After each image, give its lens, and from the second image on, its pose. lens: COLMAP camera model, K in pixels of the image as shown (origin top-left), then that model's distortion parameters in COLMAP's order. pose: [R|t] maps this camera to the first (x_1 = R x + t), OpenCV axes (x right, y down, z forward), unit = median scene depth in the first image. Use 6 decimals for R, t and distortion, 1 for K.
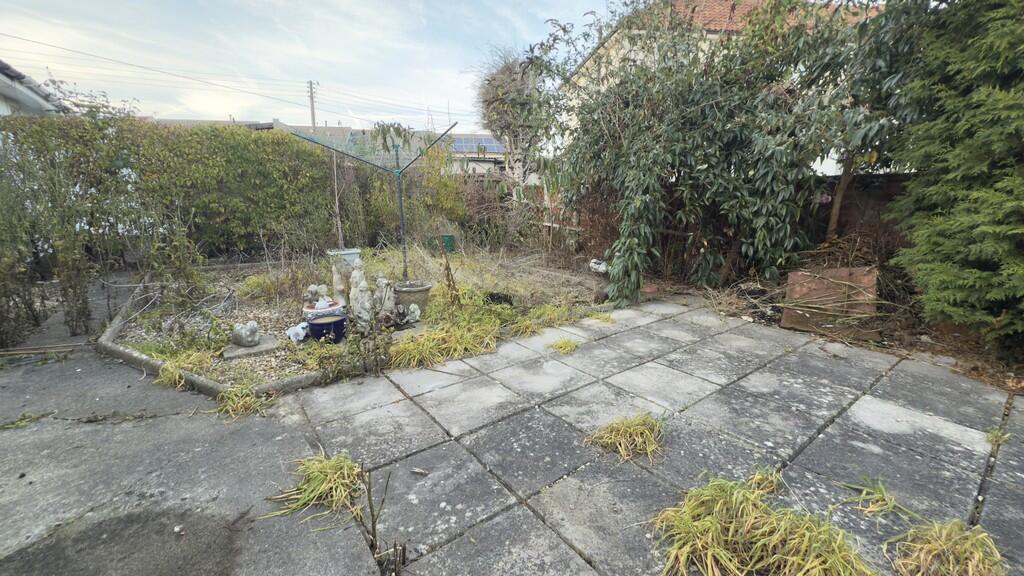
lens RADIAL K [[407.5, 0, 509.6], [0, 407.5, 285.5], [0, 0, 1]] dist [-0.000293, 0.000083]
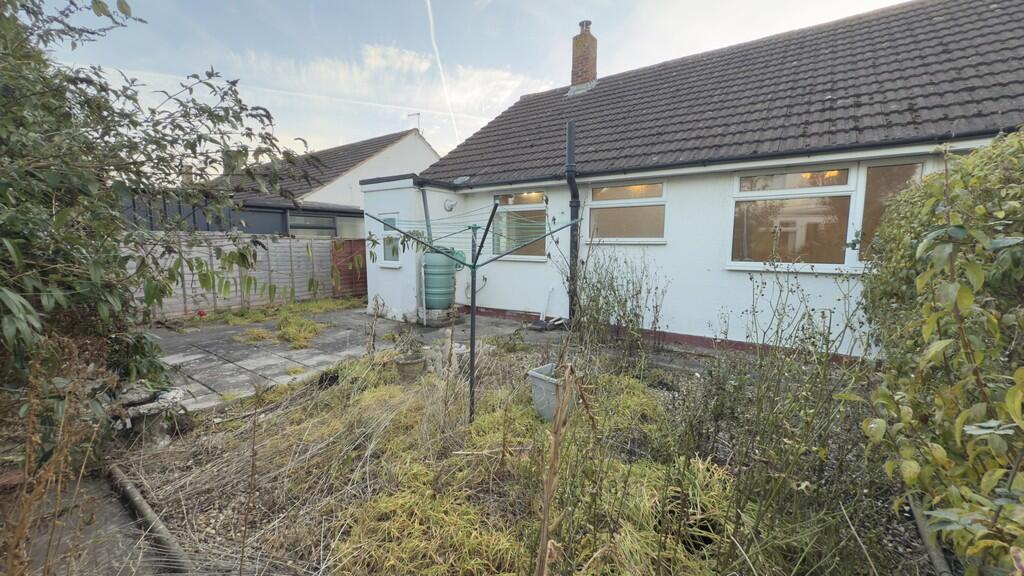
lens RADIAL K [[407.5, 0, 512.5], [0, 407.5, 287.9], [0, 0, 1]] dist [-0.000293, 0.000083]
pose [[-0.955878, 0.031291, -0.292091, -0.280455], [-0.064865, 0.947286, 0.313754, -0.886605], [0.286512, 0.318857, -0.903461, 3.149622]]
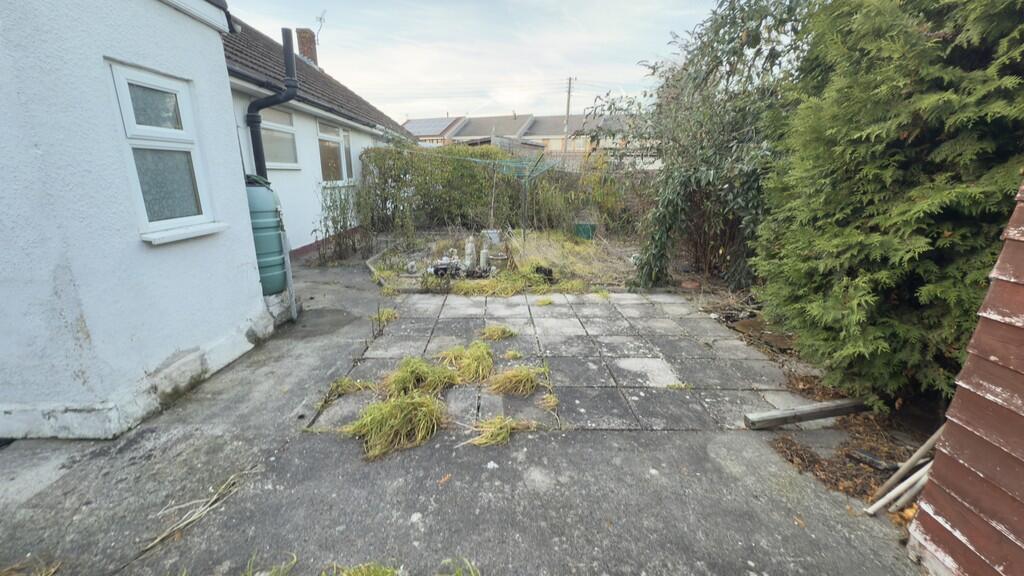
lens RADIAL K [[407.5, 0, 512.3], [0, 407.5, 283.1], [0, 0, 1]] dist [-0.000293, 0.000083]
pose [[0.821869, 0.157793, -0.547387, 1.093529], [-0.132405, 0.987470, 0.085857, -0.059562], [0.554076, 0.001913, 0.832464, -0.525094]]
